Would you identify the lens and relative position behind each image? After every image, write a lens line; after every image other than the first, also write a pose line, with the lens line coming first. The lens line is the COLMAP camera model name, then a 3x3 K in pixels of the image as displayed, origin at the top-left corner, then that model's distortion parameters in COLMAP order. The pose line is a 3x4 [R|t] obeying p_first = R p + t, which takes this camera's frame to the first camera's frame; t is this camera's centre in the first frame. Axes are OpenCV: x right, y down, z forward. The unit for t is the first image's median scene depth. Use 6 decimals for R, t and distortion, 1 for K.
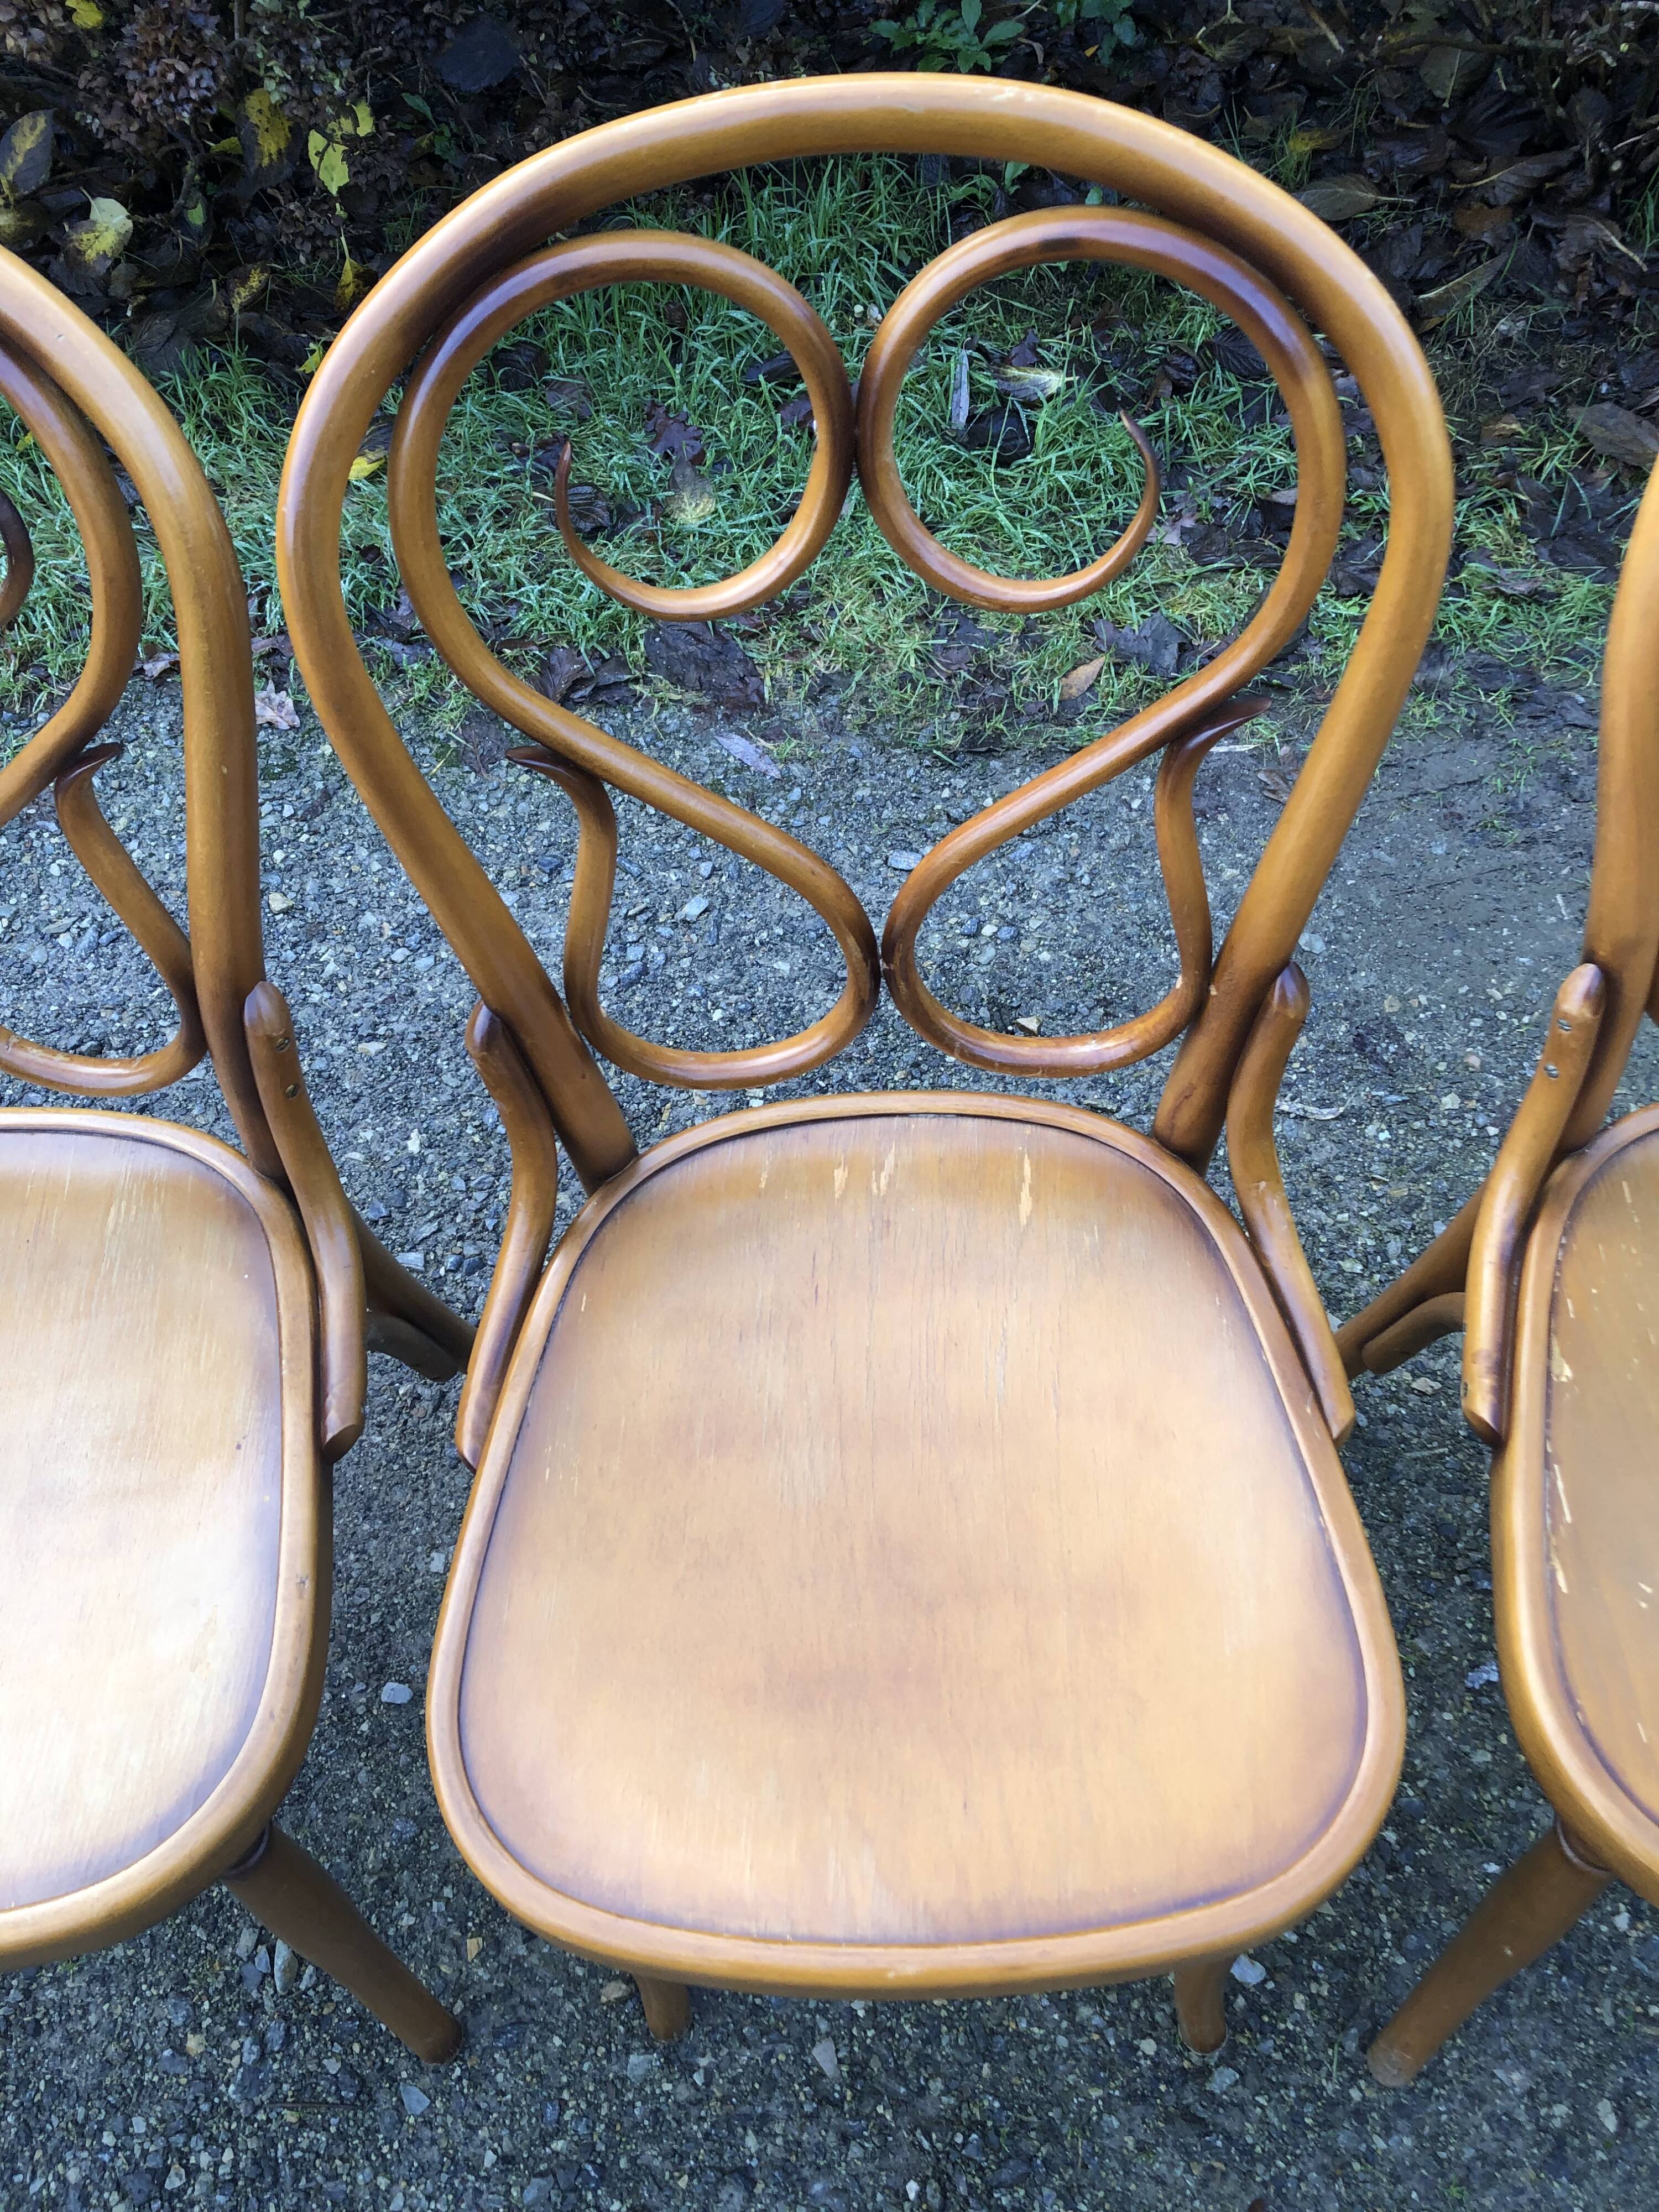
lens RADIAL K [[1794.1, 0, 829.5], [0, 1794.1, 1106.0], [0, 0, 1]] dist [0.051897, -0.063540]
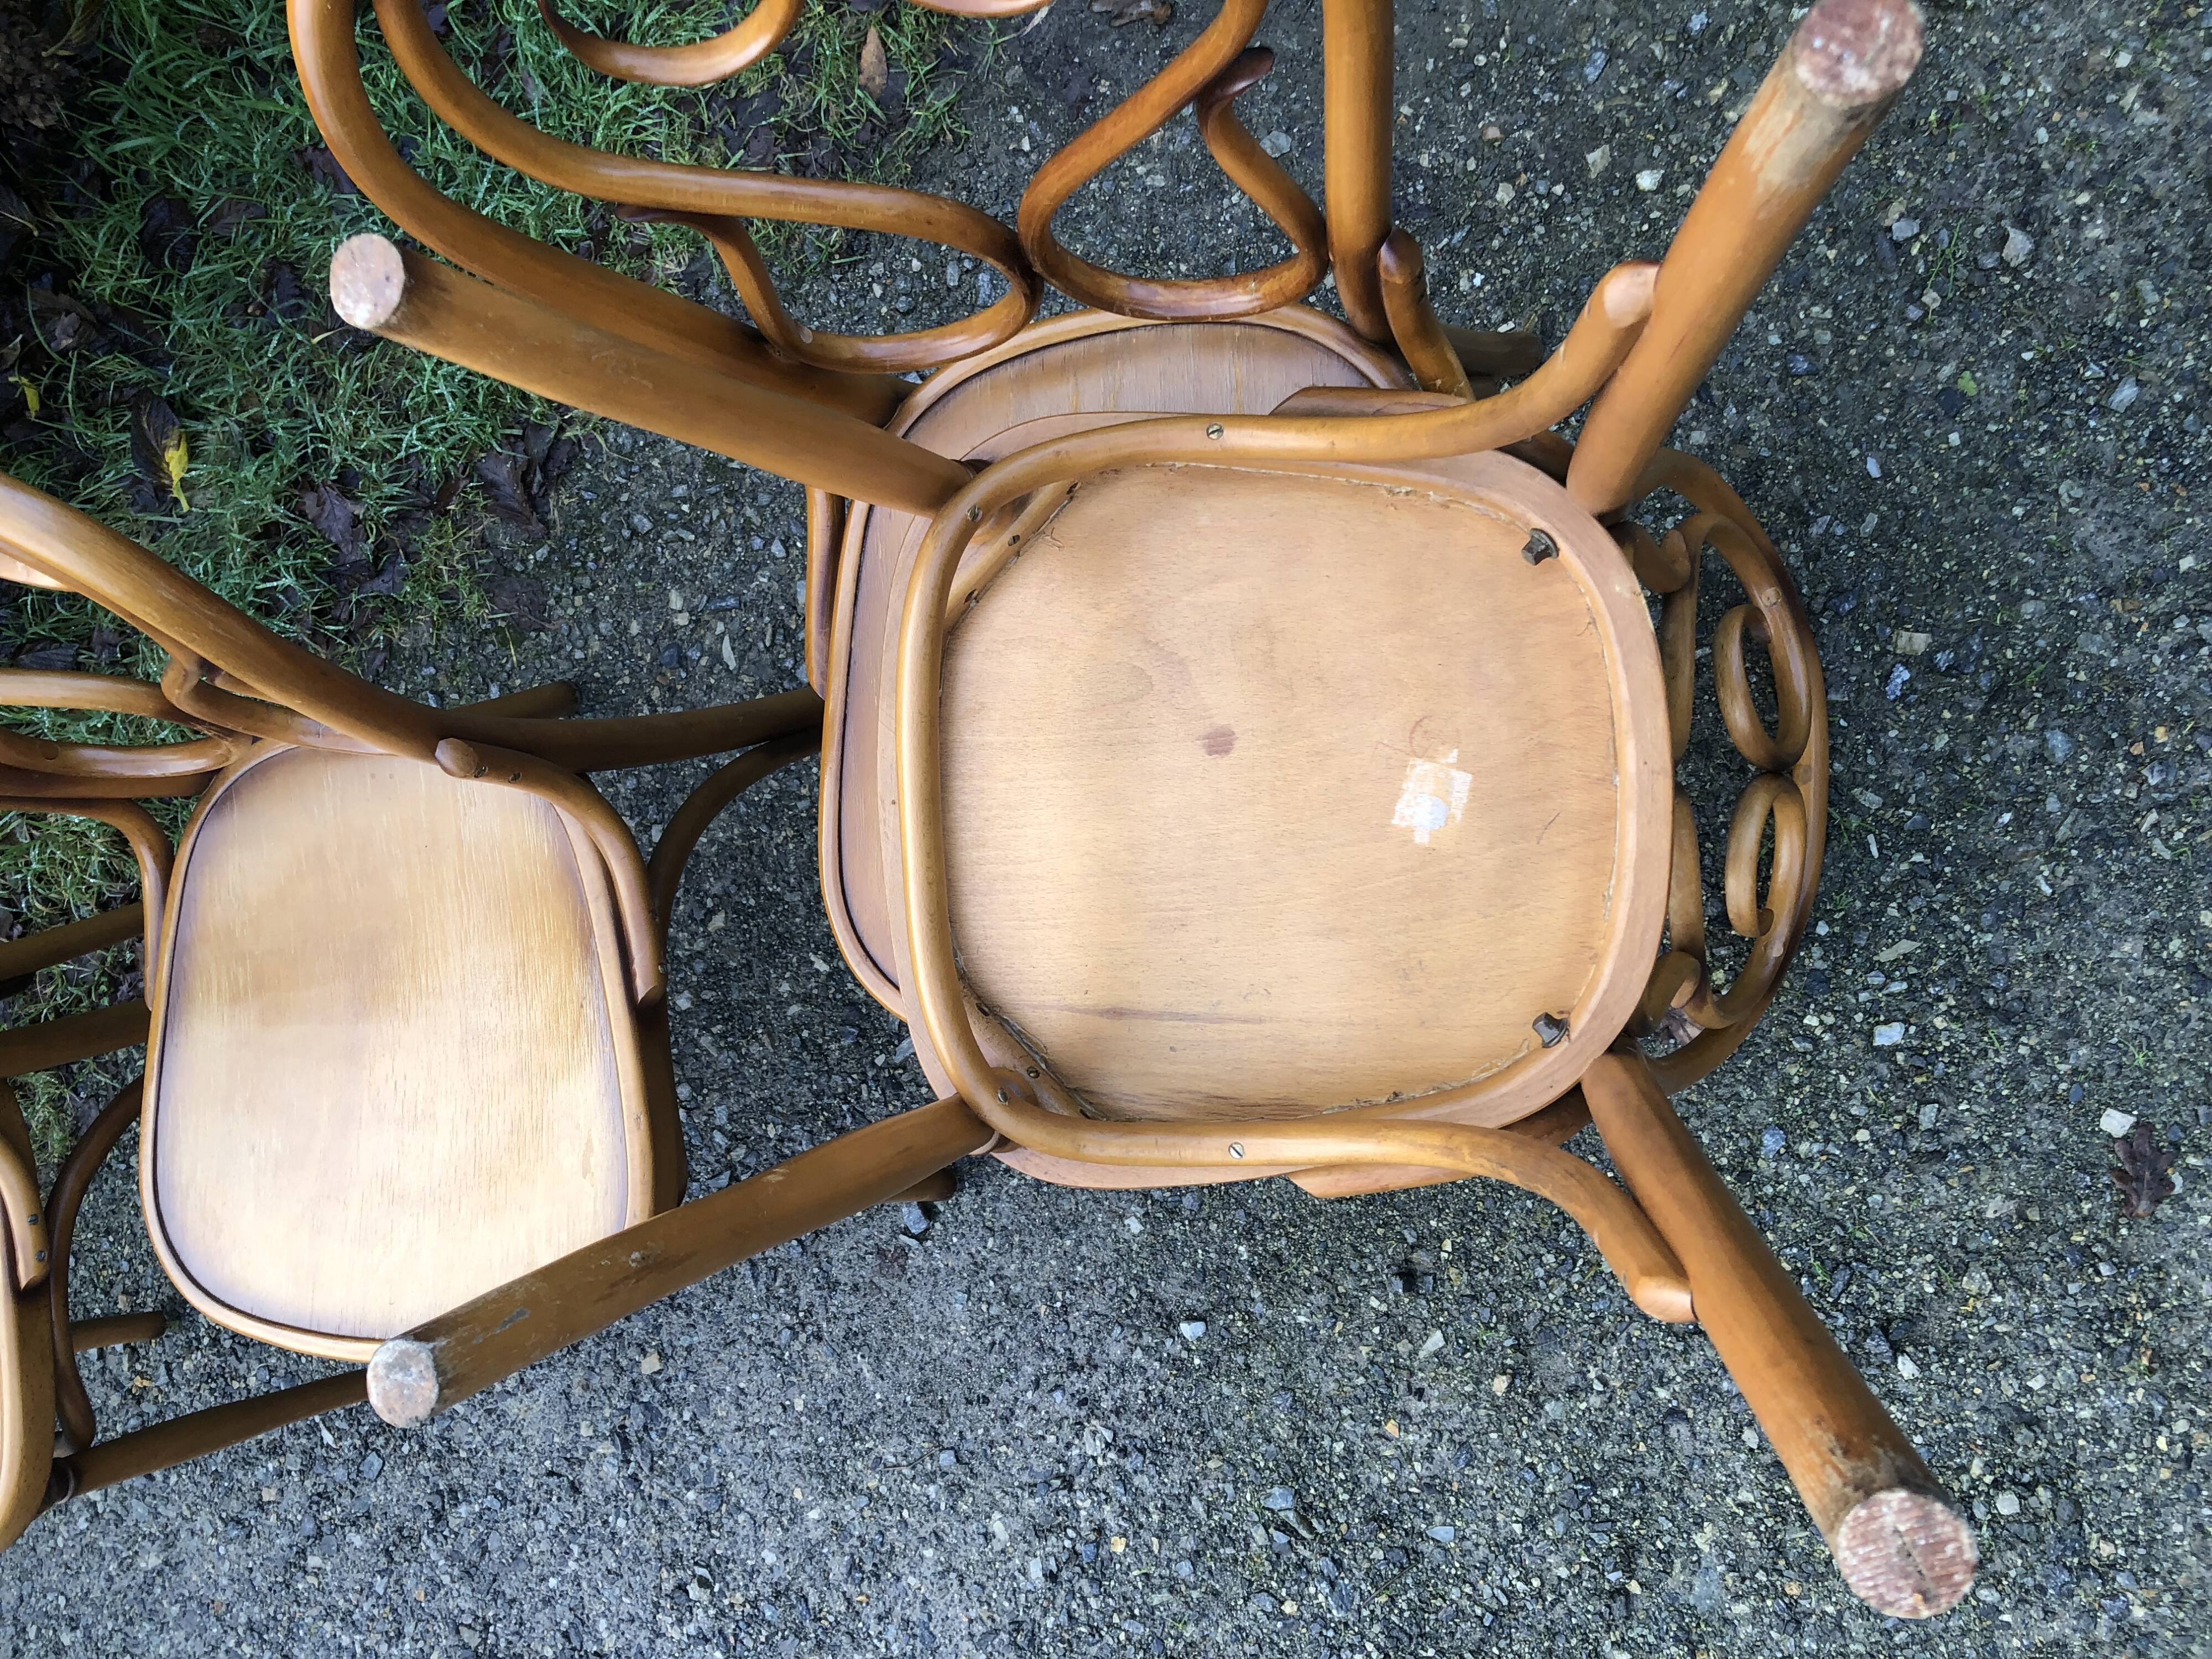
lens RADIAL K [[1787.6, 0, 1106.0], [0, 1787.6, 829.5], [0, 0, 1]] dist [0.056539, -0.078403]
pose [[0.683912, -0.698001, -0.212270, 0.158796], [0.721971, 0.605645, 0.334593, -0.246933], [-0.104986, -0.382085, 0.918144, 0.032932]]
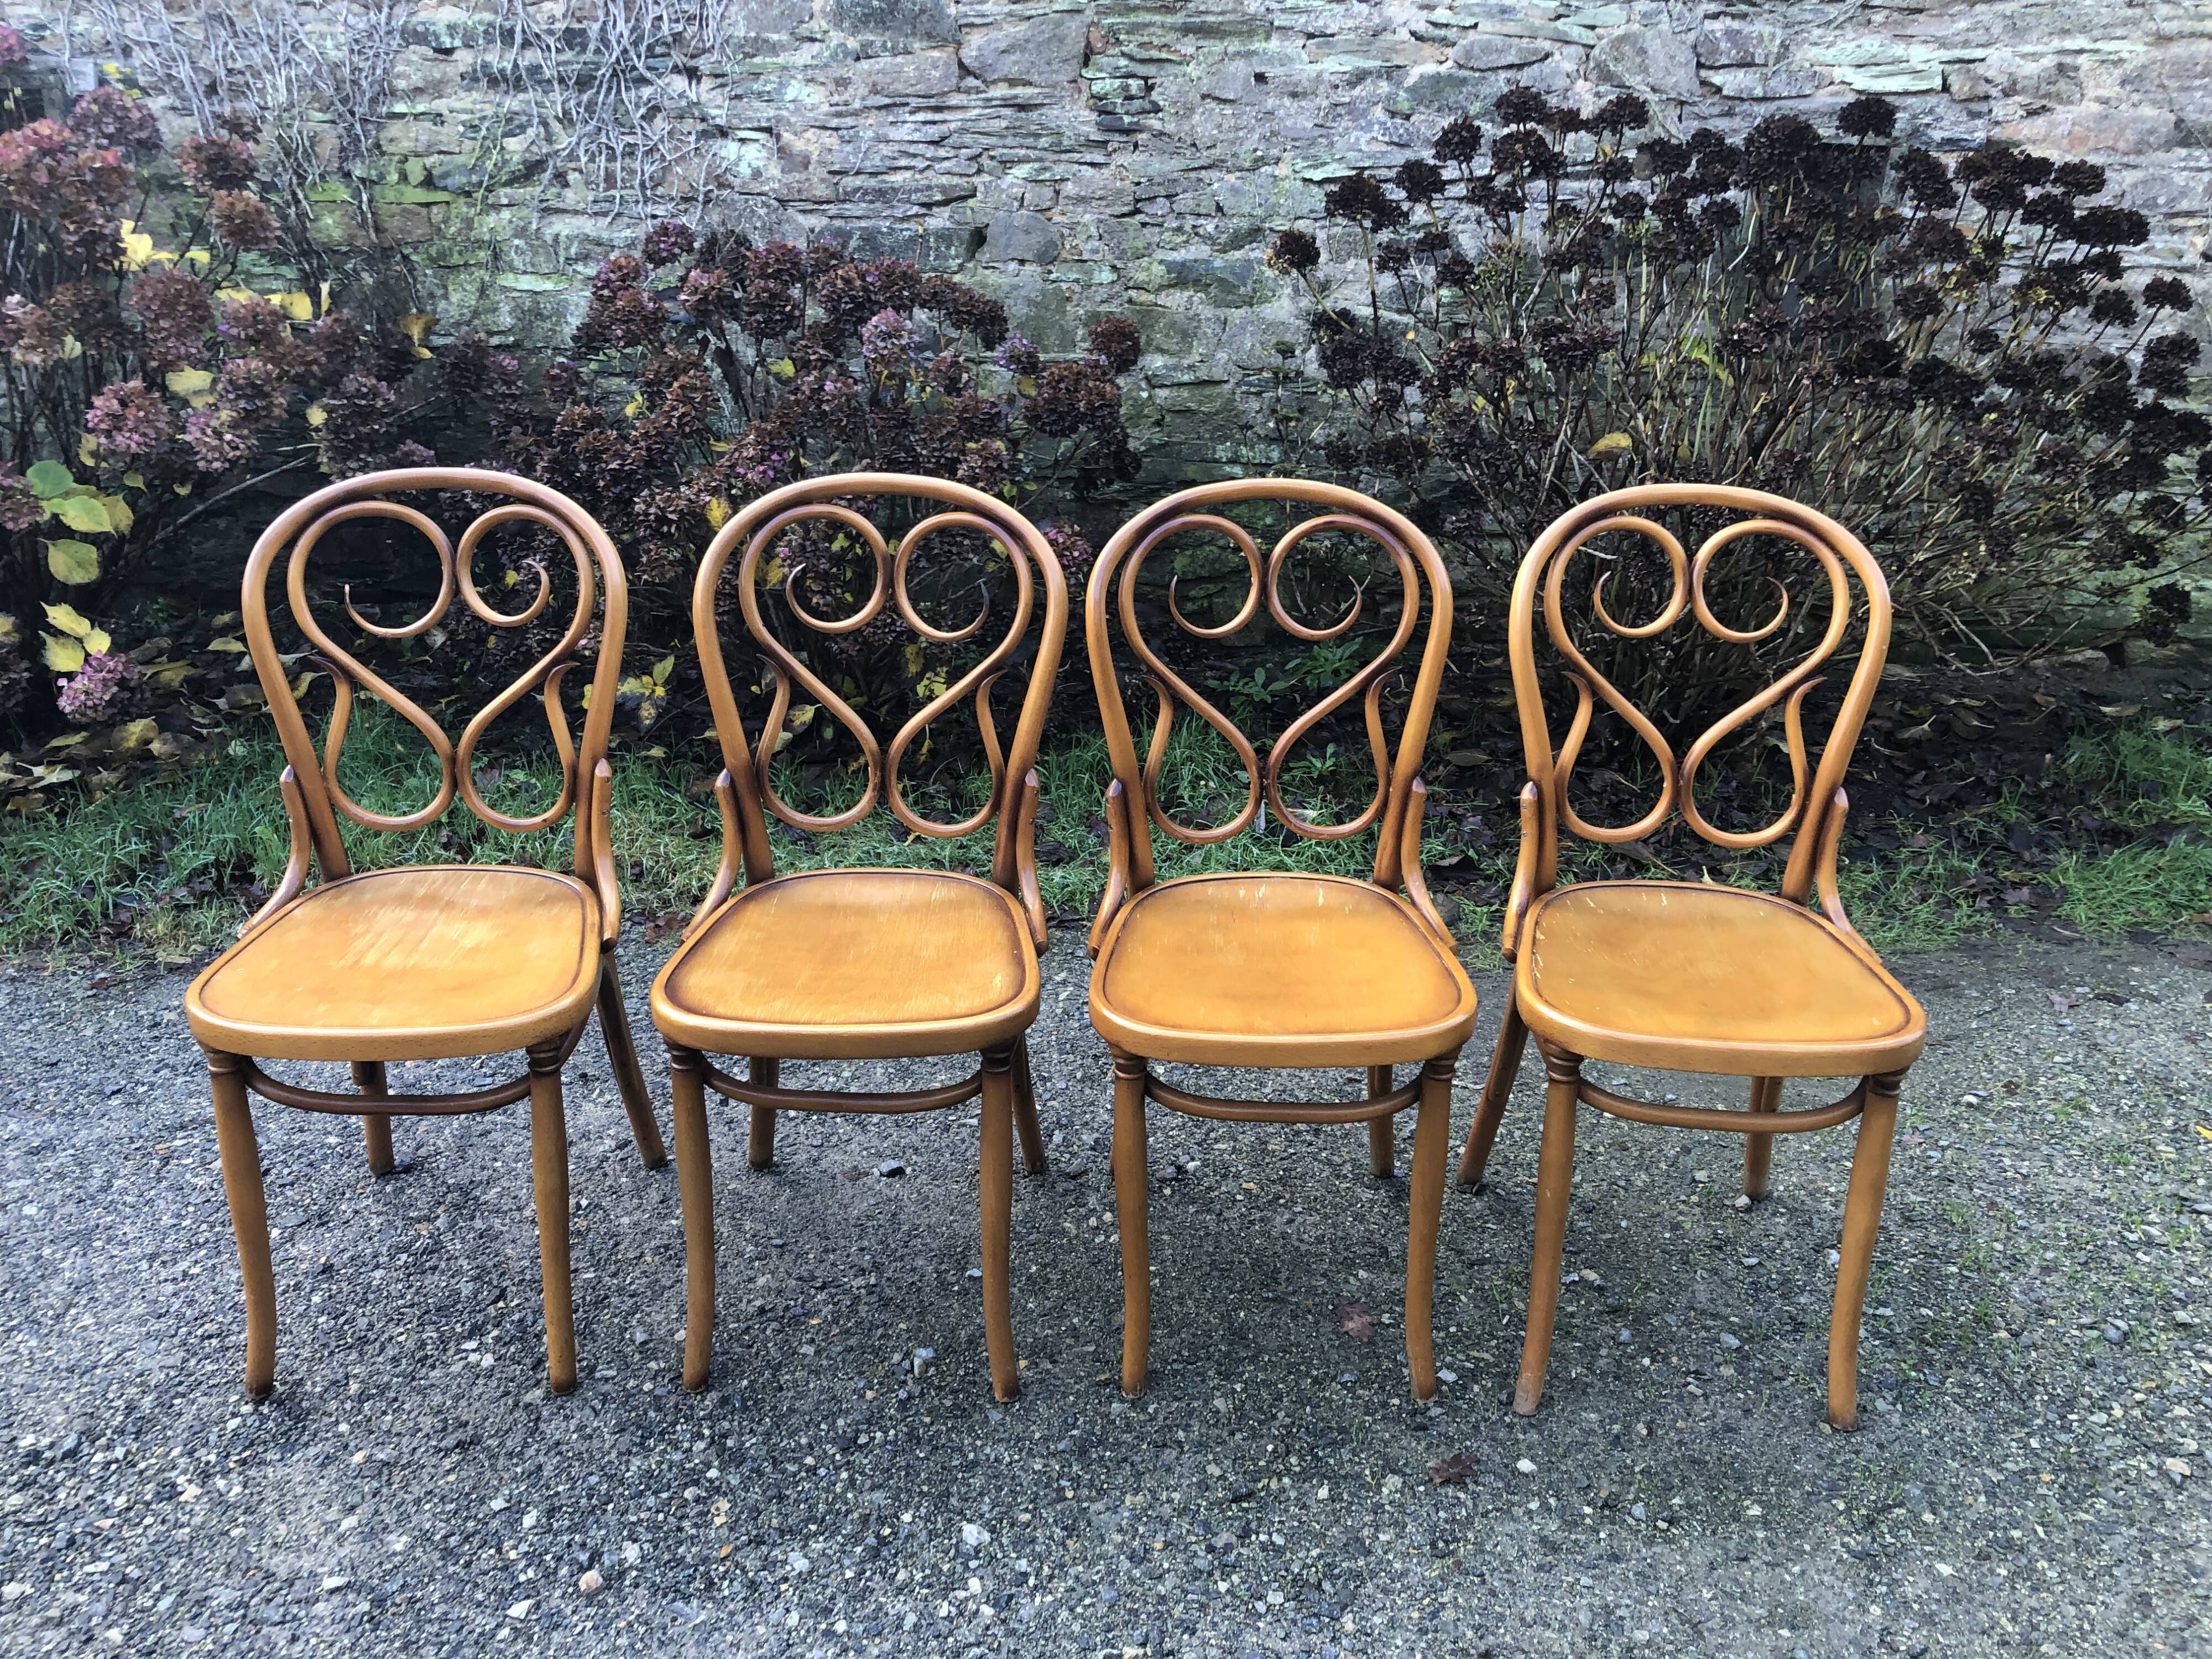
lens RADIAL K [[1799.4, 0, 1107.6], [0, 1799.4, 817.8], [0, 0, 1]] dist [-0.008851, 0.041586]
pose [[0.998638, 0.051906, 0.005362, -0.109865], [-0.040355, 0.833353, -0.551266, 0.730864], [-0.033082, 0.550298, 0.834313, -0.591362]]
